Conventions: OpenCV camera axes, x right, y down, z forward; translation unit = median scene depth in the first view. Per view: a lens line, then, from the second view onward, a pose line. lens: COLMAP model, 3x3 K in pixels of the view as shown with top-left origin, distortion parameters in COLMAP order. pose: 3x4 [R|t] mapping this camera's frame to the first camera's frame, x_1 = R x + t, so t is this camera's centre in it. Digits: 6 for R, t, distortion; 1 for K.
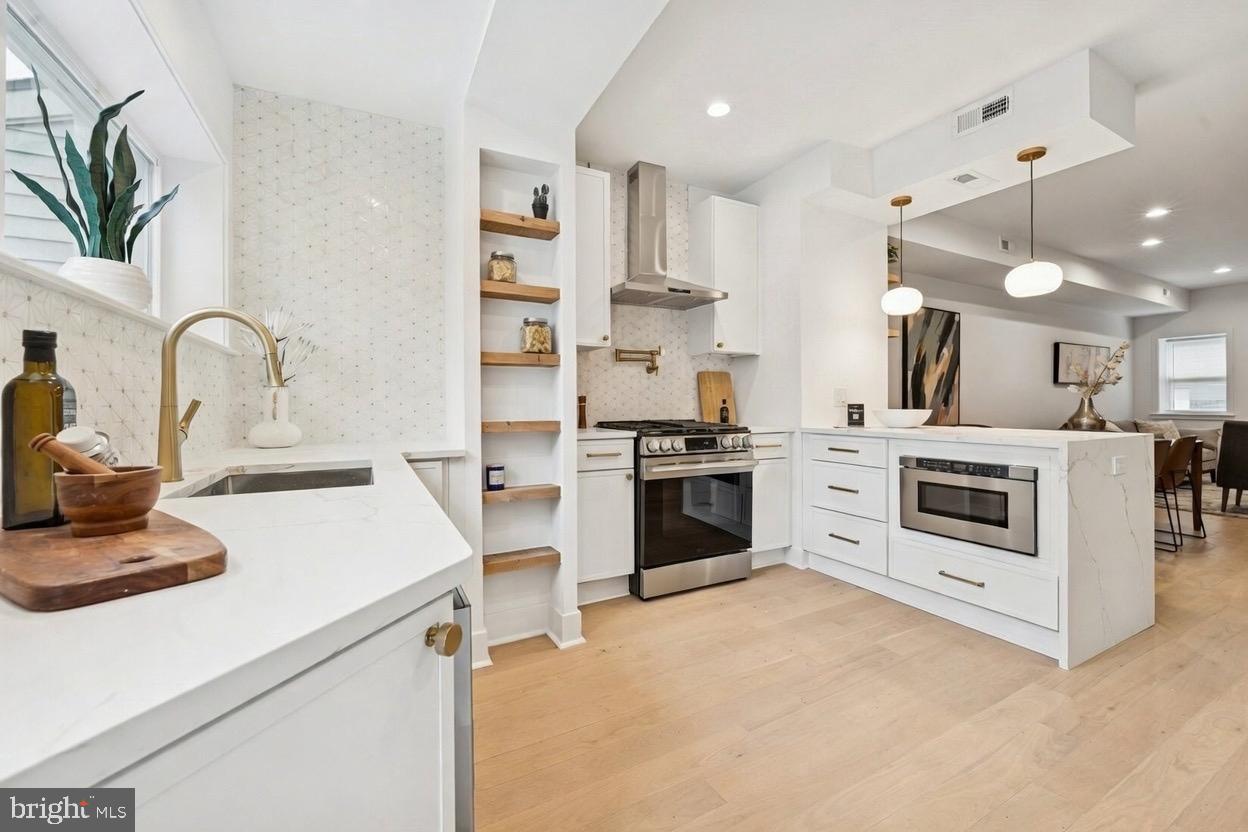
lens RADIAL K [[508.8, 0, 625.1], [0, 508.8, 405.2], [0, 0, 1]] dist [-0.000120, -0.000156]
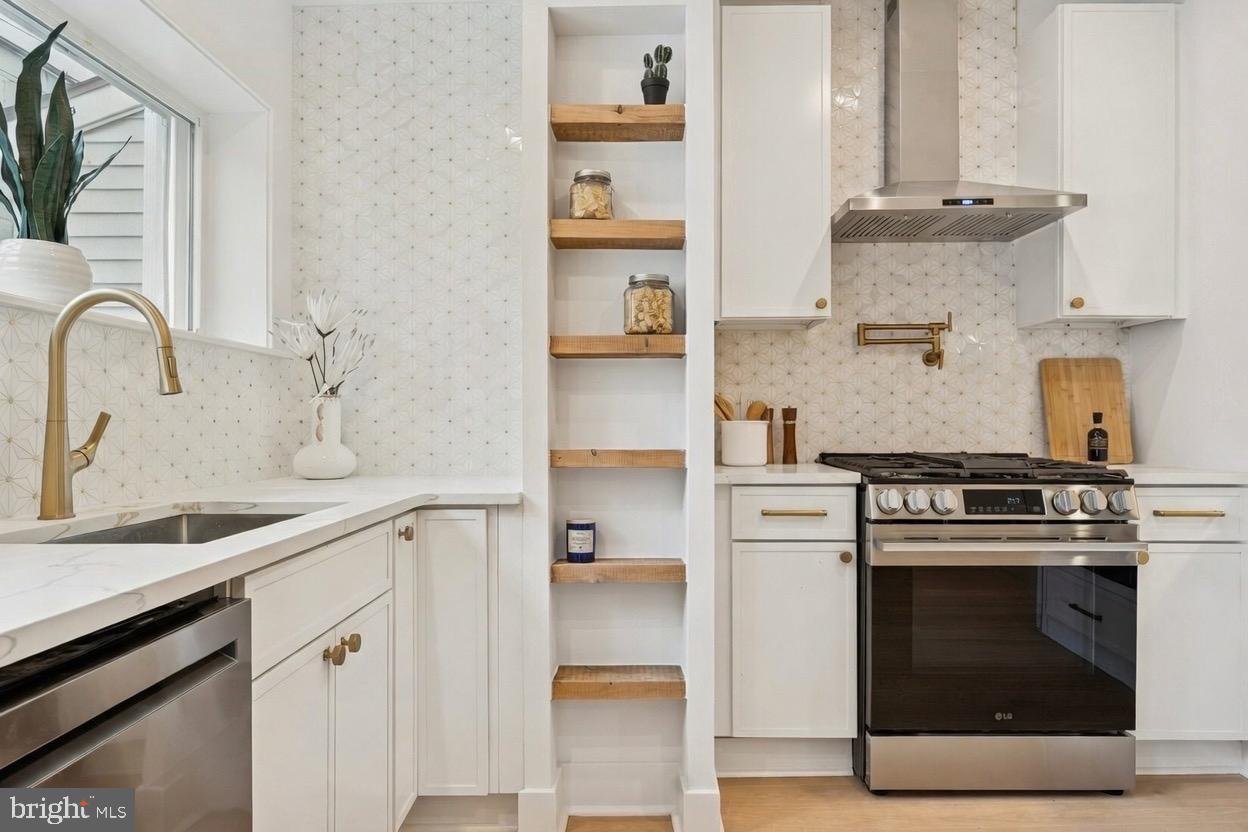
lens RADIAL K [[773.6, 0, 624.2], [0, 773.6, 421.7], [0, 0, 1]] dist [-0.001155, -0.000151]
pose [[0.883588, 0.000043, -0.468265, 0.186827], [-0.003526, 0.999972, -0.006561, 0.003867], [0.468252, 0.007448, 0.883564, 0.168011]]
